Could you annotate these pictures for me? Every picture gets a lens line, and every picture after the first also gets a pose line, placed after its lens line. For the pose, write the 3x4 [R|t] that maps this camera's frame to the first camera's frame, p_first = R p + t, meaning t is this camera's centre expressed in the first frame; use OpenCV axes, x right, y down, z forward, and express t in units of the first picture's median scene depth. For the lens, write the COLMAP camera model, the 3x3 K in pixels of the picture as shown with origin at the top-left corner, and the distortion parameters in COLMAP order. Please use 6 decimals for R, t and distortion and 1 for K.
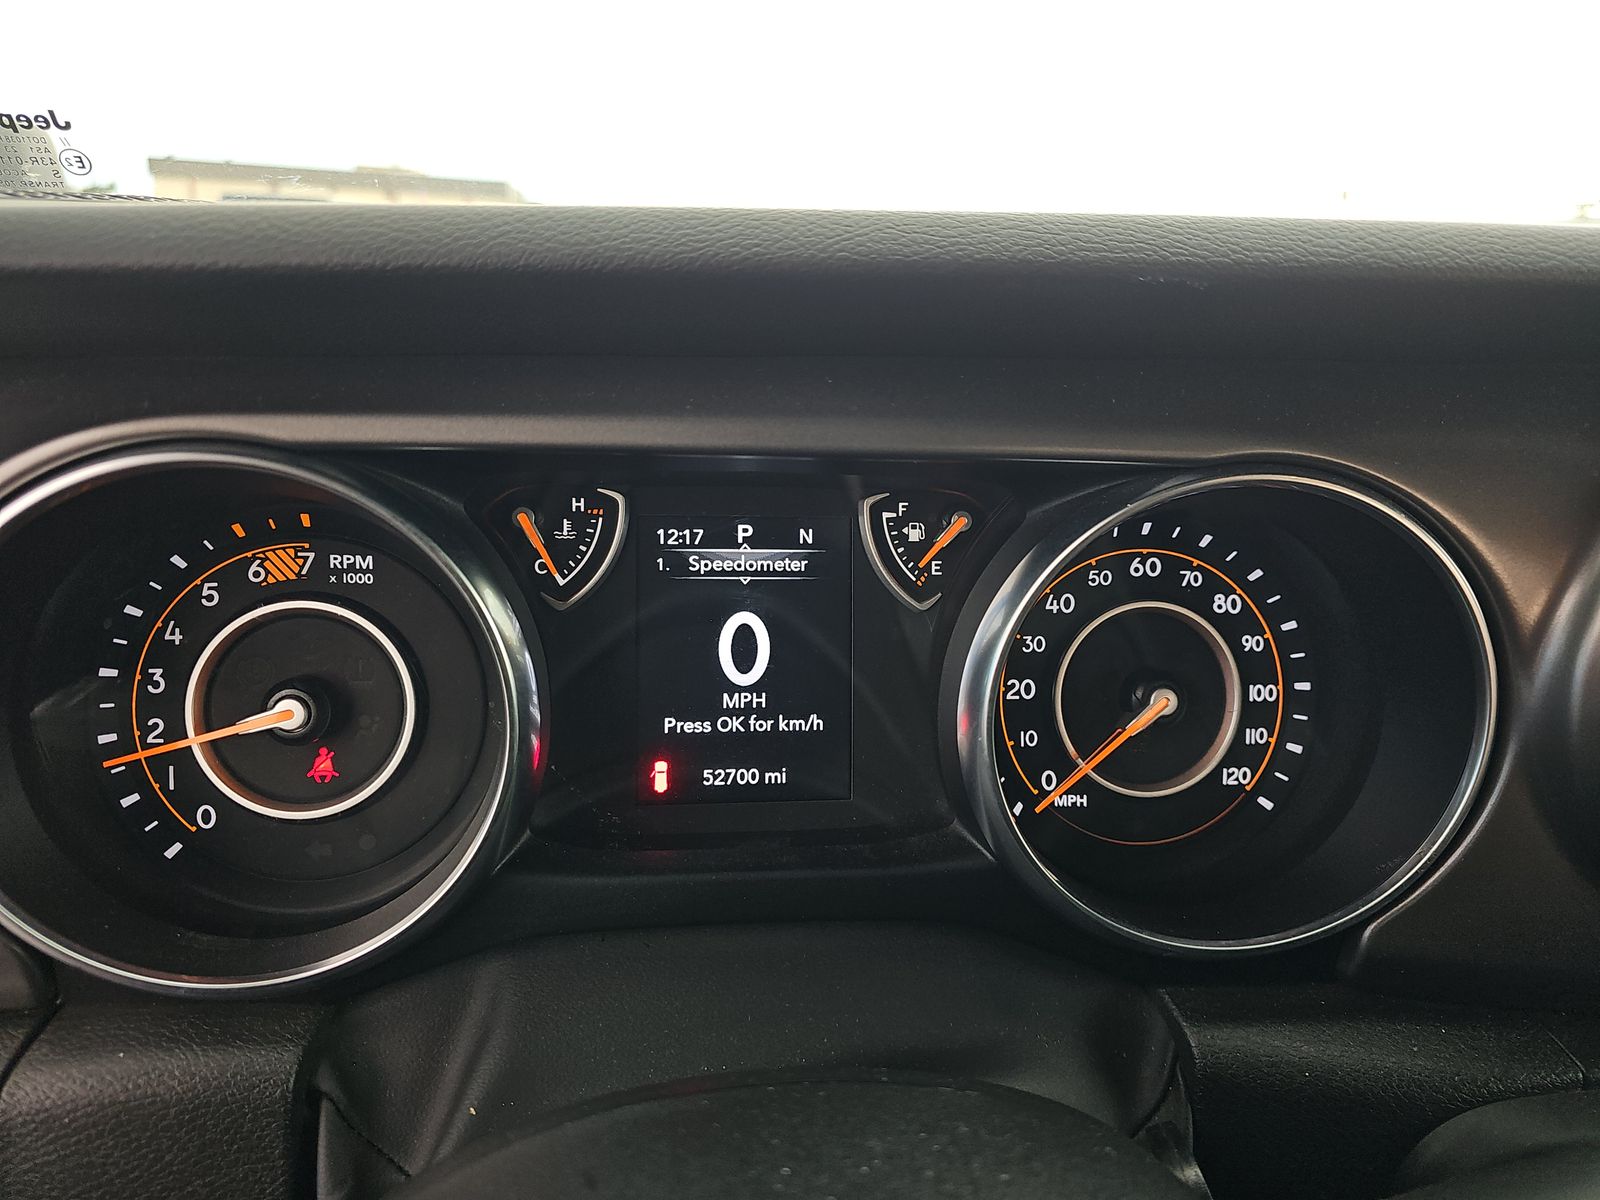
lens RADIAL K [[1060.5, 0, 800.0], [0, 1060.5, 600.0], [0, 0, 1]] dist [0.061301, -0.063666]
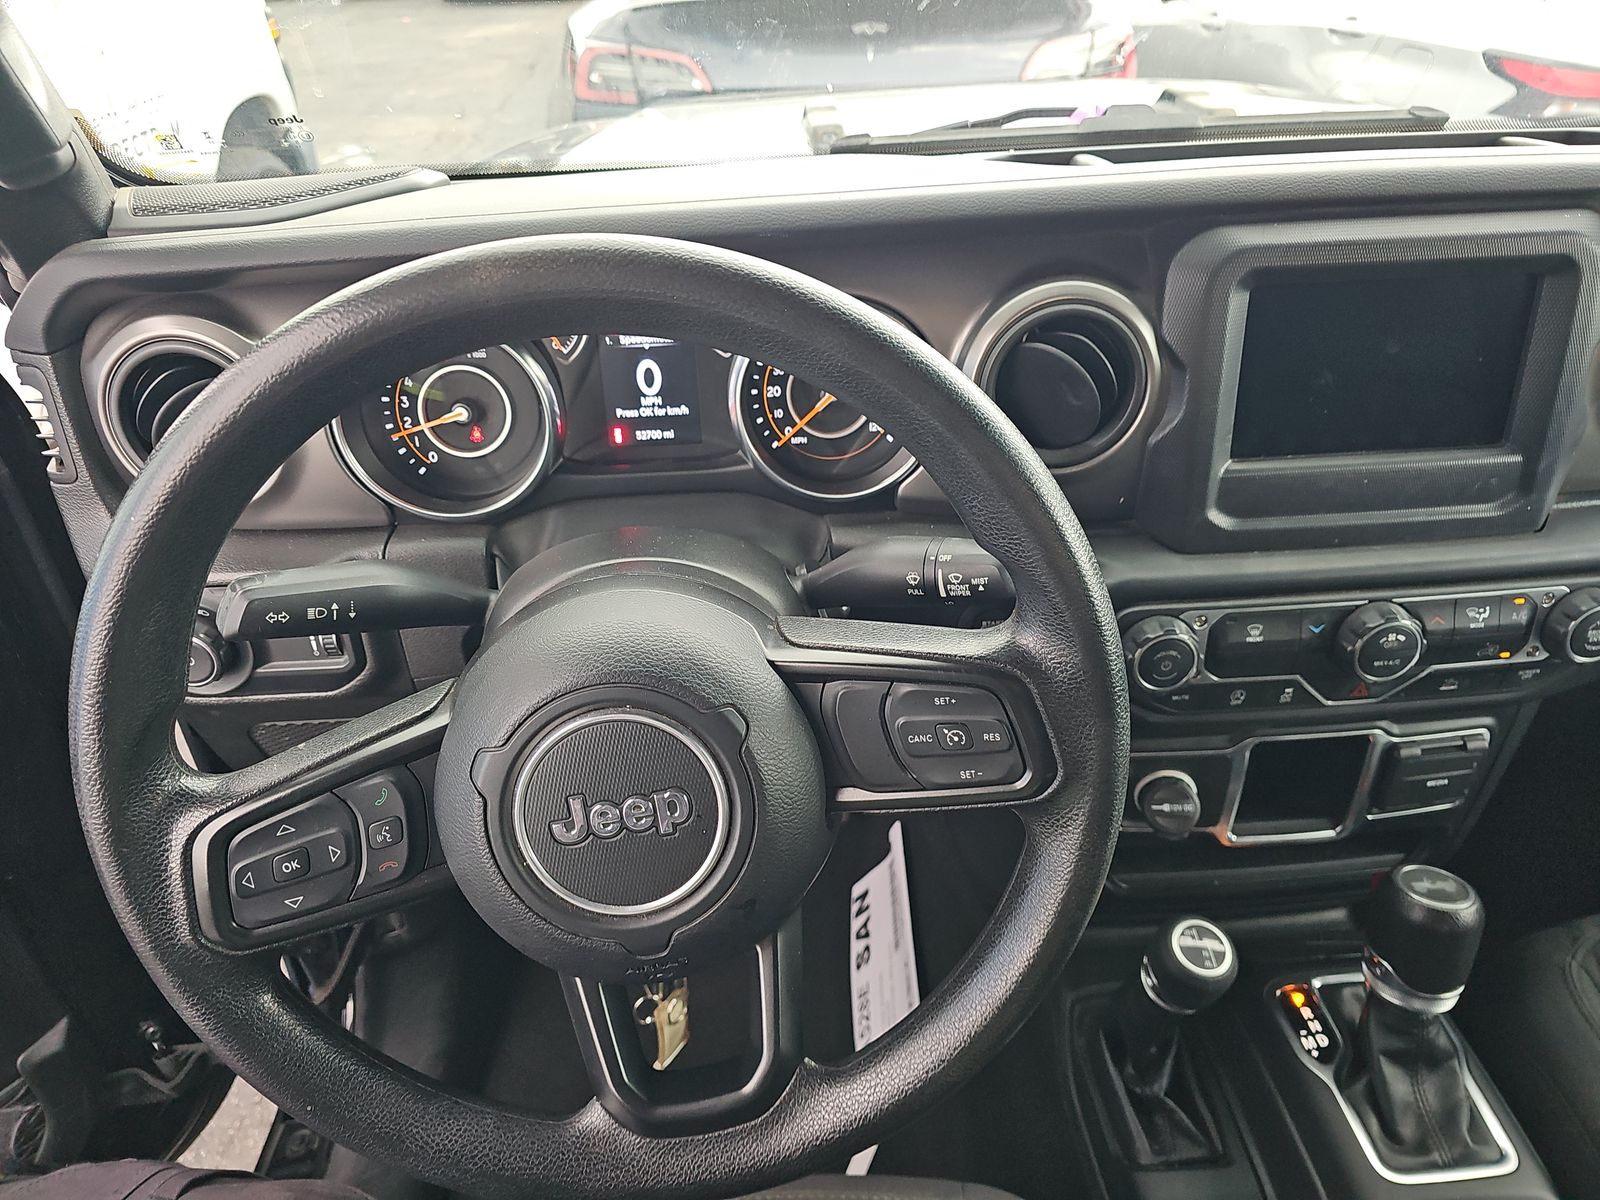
lens RADIAL K [[1076.4, 0, 797.6], [0, 1076.4, 585.3], [0, 0, 1]] dist [0.063667, -0.067104]
pose [[0.996197, -0.025372, -0.083355, 0.470838], [0.048416, 0.956566, 0.287466, -0.187625], [0.072441, -0.290409, 0.954157, -1.372869]]
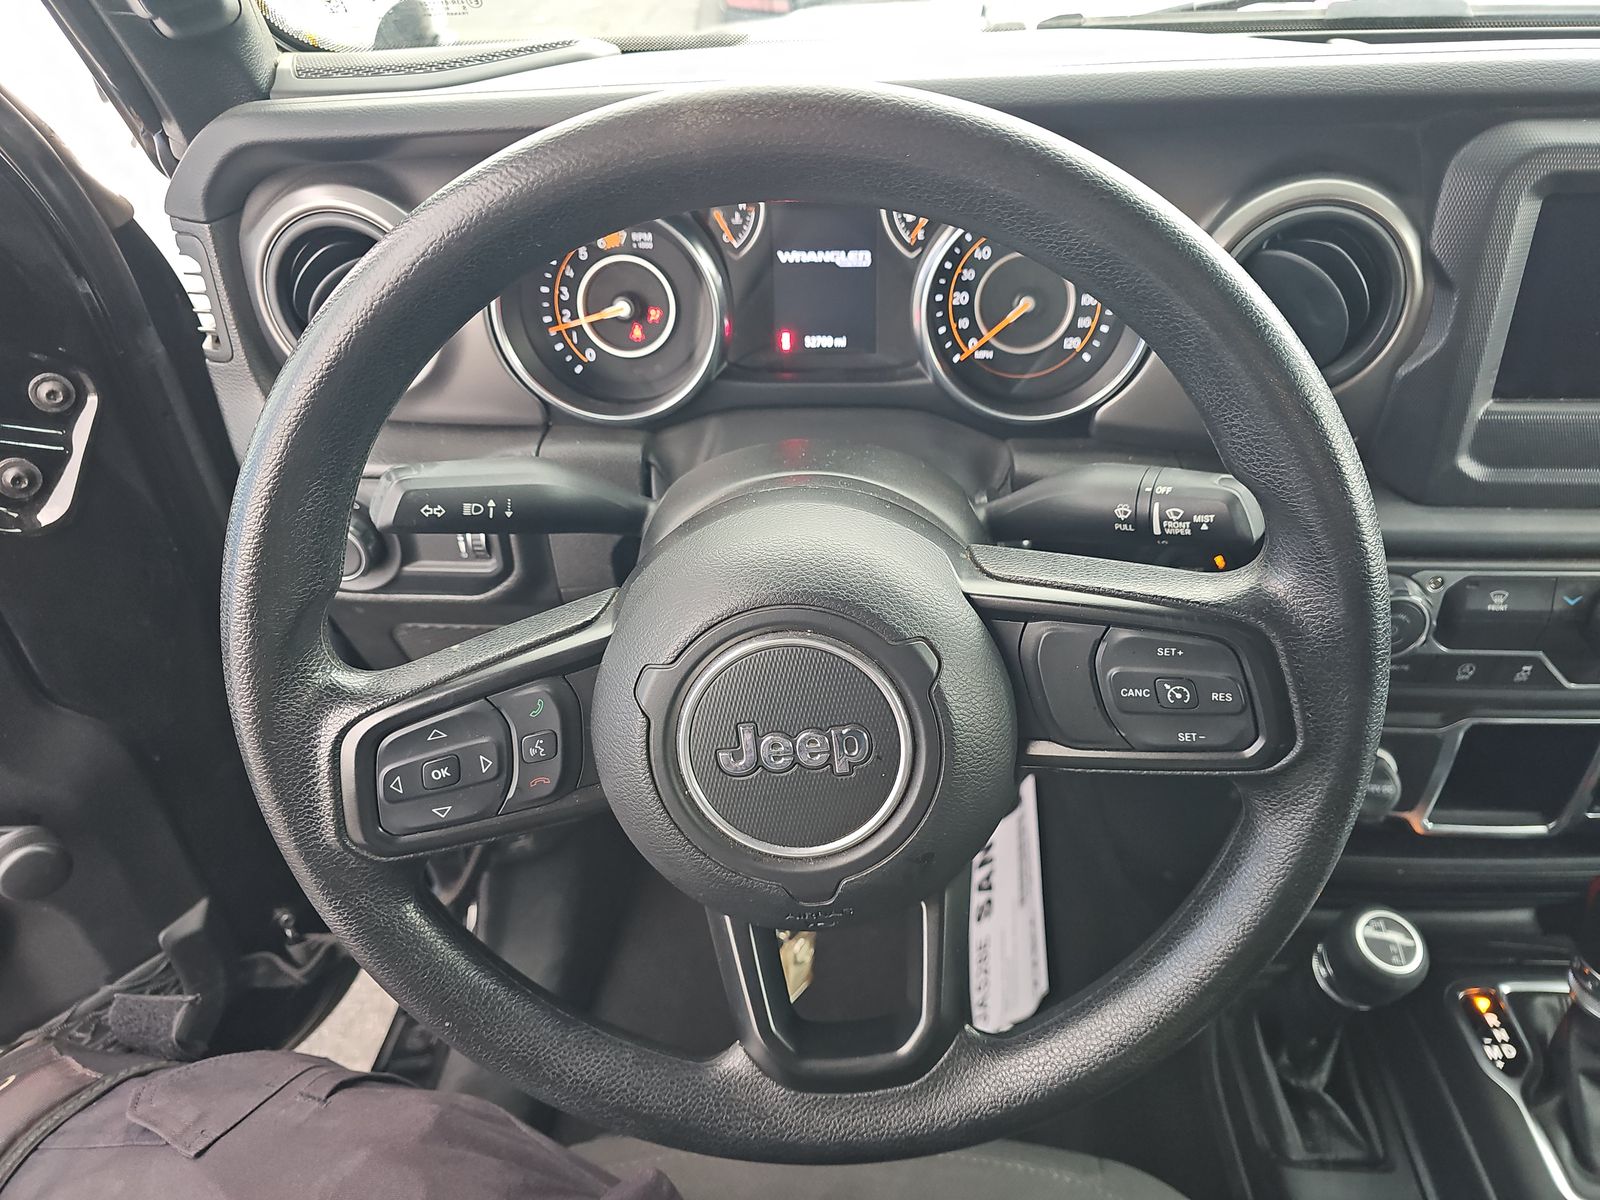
lens RADIAL K [[1069.8, 0, 806.0], [0, 1069.8, 593.1], [0, 0, 1]] dist [0.059552, -0.064864]
pose [[0.984276, 0.047474, -0.170139, 0.316904], [0.014126, 0.938965, 0.343724, -0.103846], [0.176072, -0.340722, 0.923530, -1.213124]]
